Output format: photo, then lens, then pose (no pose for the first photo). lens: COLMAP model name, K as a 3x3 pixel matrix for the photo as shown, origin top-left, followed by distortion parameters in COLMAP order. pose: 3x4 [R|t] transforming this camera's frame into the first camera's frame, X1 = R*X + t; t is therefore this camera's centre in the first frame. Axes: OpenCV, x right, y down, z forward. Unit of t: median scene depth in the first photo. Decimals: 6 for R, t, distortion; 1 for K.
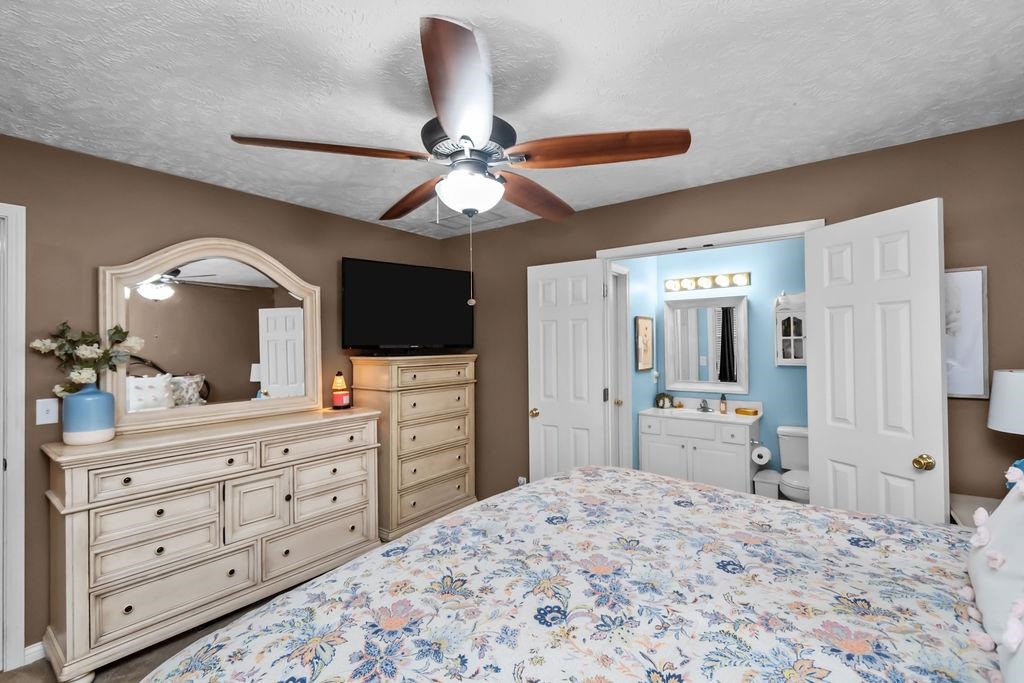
lens RADIAL K [[460.6, 0, 512.0], [0, 460.6, 341.5], [0, 0, 1]] dist [0.003244, -0.000221]
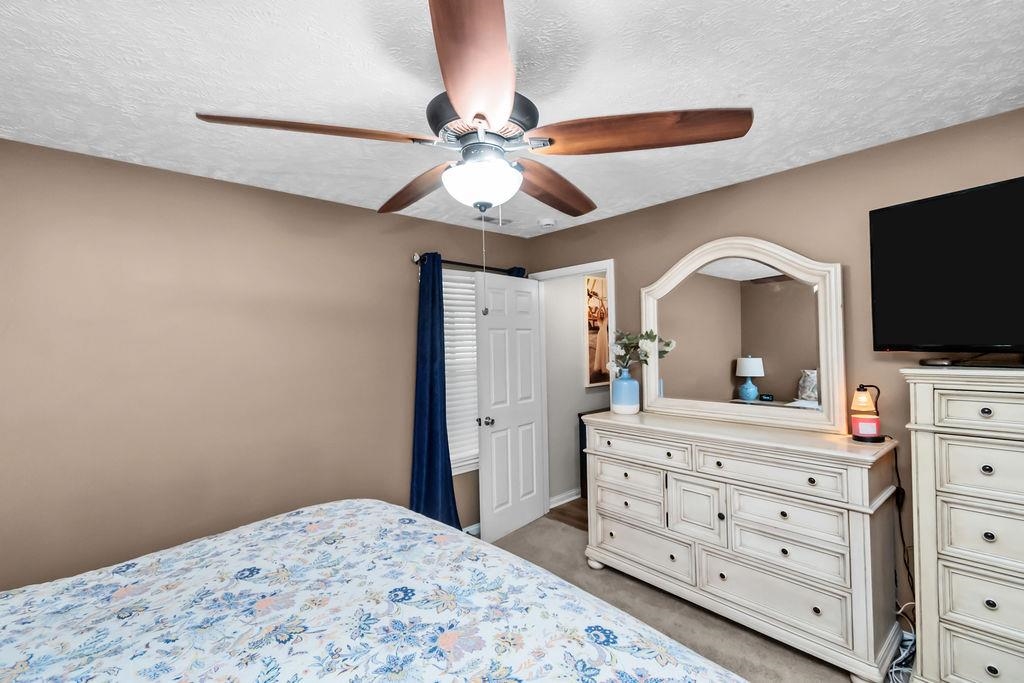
lens RADIAL K [[460.6, 0, 512.0], [0, 460.6, 341.5], [0, 0, 1]] dist [0.003244, -0.000221]
pose [[-0.194413, 0.013750, -0.980823, 0.525257], [0.030128, 0.999514, 0.008040, -0.025938], [0.980457, -0.027987, -0.194733, 0.863993]]
